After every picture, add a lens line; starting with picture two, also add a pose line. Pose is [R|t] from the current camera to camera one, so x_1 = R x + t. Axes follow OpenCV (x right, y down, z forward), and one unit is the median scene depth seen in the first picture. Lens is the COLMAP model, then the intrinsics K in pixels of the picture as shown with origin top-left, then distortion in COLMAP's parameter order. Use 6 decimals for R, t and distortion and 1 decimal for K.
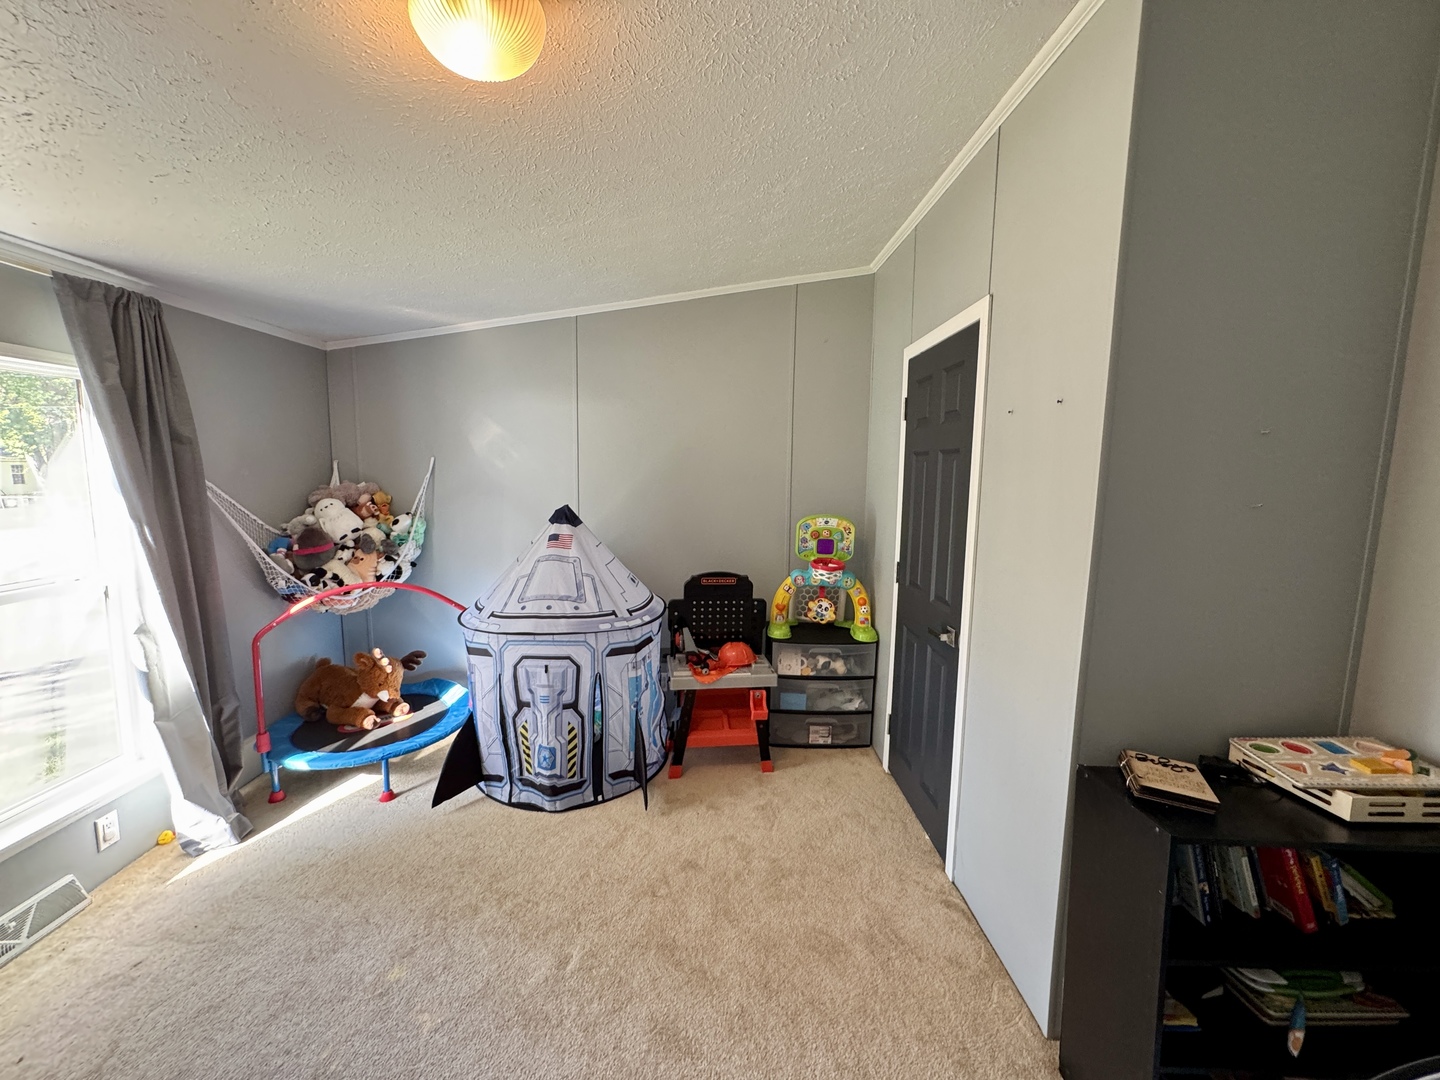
lens RADIAL K [[573.8, 0, 720.4], [0, 573.8, 538.9], [0, 0, 1]] dist [-0.002103, -0.000245]
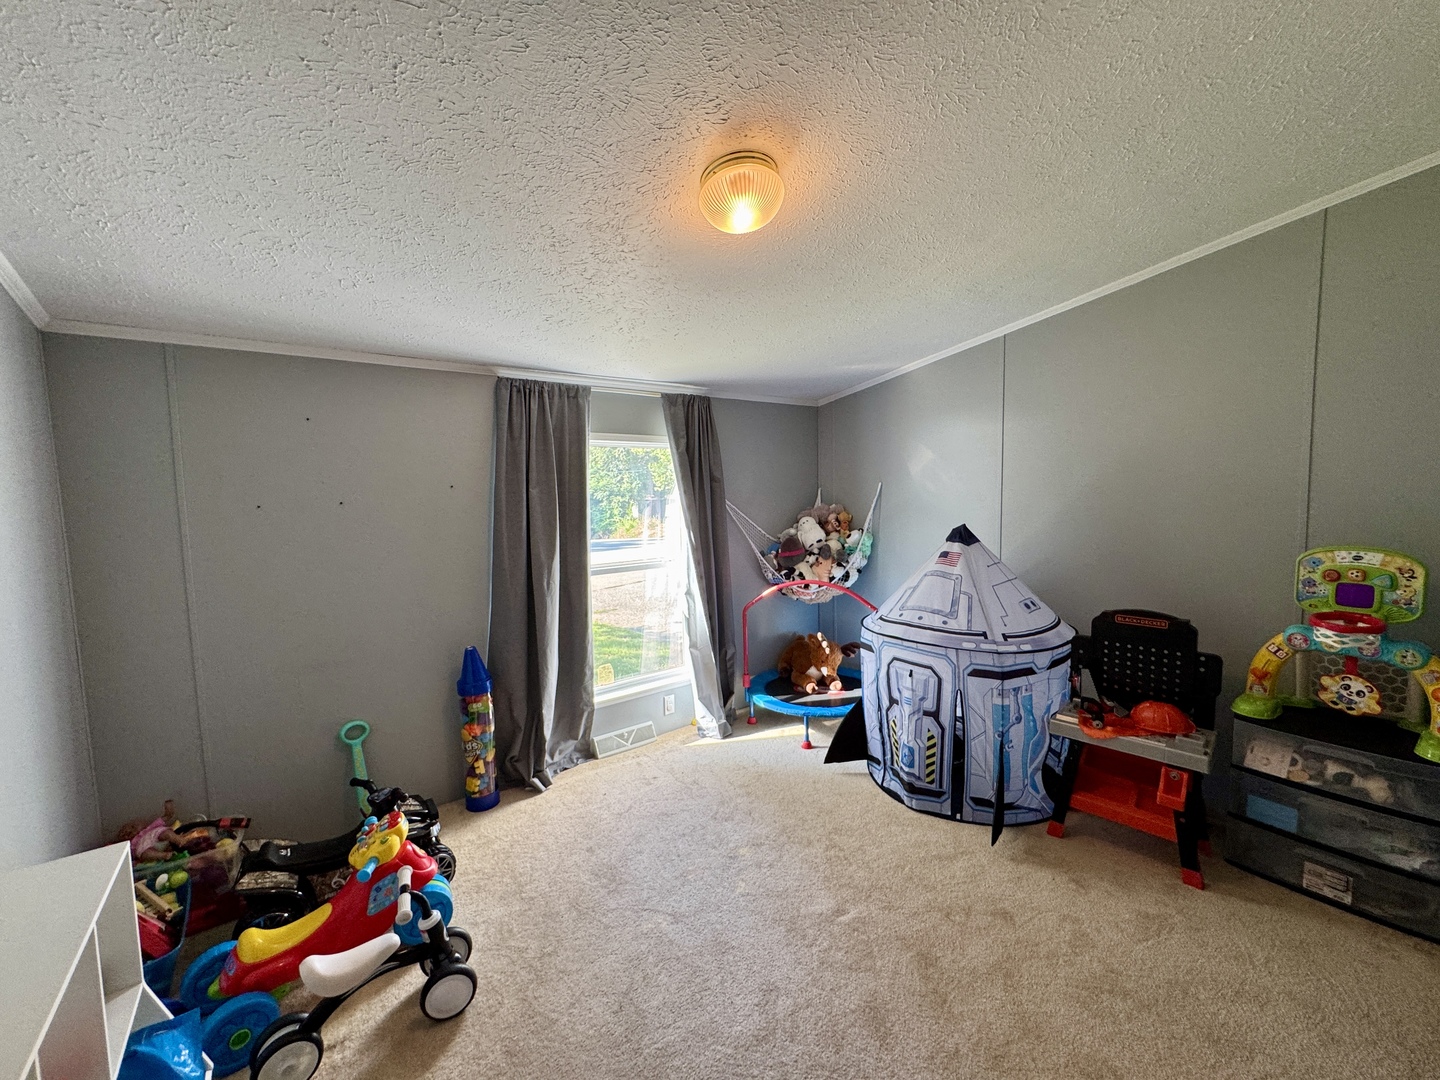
lens RADIAL K [[573.8, 0, 720.4], [0, 573.8, 538.9], [0, 0, 1]] dist [-0.002103, -0.000245]
pose [[0.592122, 0.036924, -0.805002, 0.316874], [-0.066033, 0.997813, -0.002803, -0.001215], [0.803138, 0.054817, 0.593265, 0.043877]]
